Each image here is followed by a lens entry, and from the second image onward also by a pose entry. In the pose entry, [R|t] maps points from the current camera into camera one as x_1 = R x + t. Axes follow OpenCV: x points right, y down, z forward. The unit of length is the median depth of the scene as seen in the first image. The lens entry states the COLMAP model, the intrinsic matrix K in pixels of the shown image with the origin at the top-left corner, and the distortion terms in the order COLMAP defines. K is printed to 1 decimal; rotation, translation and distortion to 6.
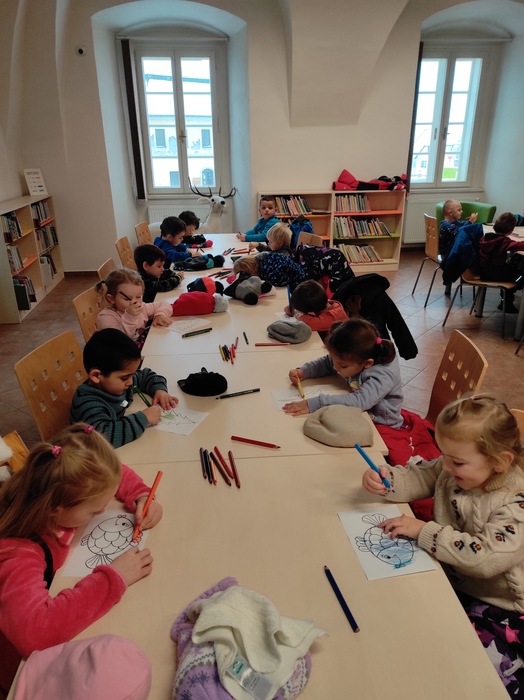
lens RADIAL K [[509.3, 0, 258.2], [0, 509.3, 348.1], [0, 0, 1]] dist [0.054515, -0.046593]
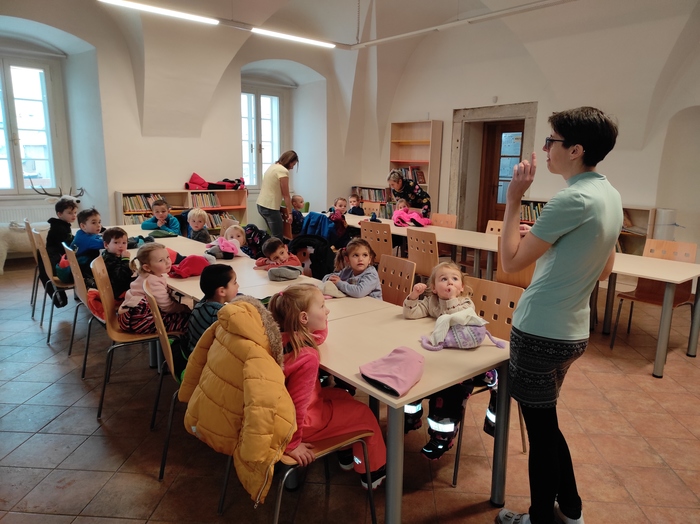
lens RADIAL K [[509.3, 0, 355.2], [0, 509.3, 250.7], [0, 0, 1]] dist [0.054515, -0.046593]
pose [[0.813204, -0.075446, 0.577068, -0.226644], [0.187272, 0.972746, -0.136728, 0.055419], [-0.551025, 0.219256, 0.805170, -0.109931]]
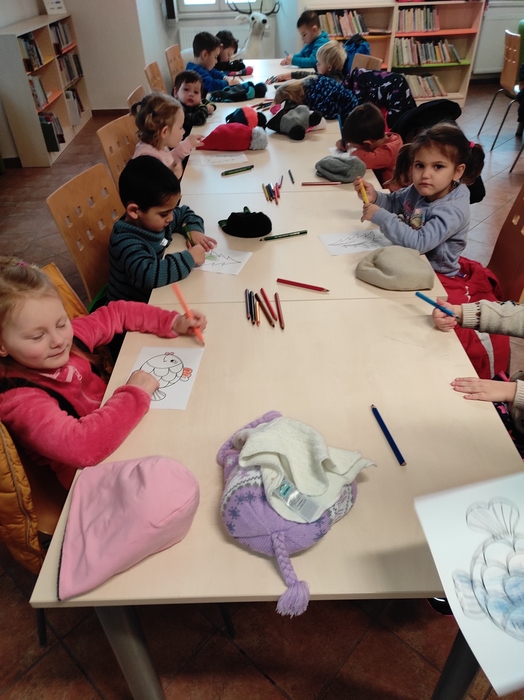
lens RADIAL K [[509.3, 0, 259.0], [0, 509.3, 350.8], [0, 0, 1]] dist [0.054515, -0.046593]
pose [[0.997308, 0.028906, -0.067390, -0.004420], [-0.009501, 0.962218, 0.272116, 0.012846], [0.072710, -0.270743, 0.959902, 0.016587]]
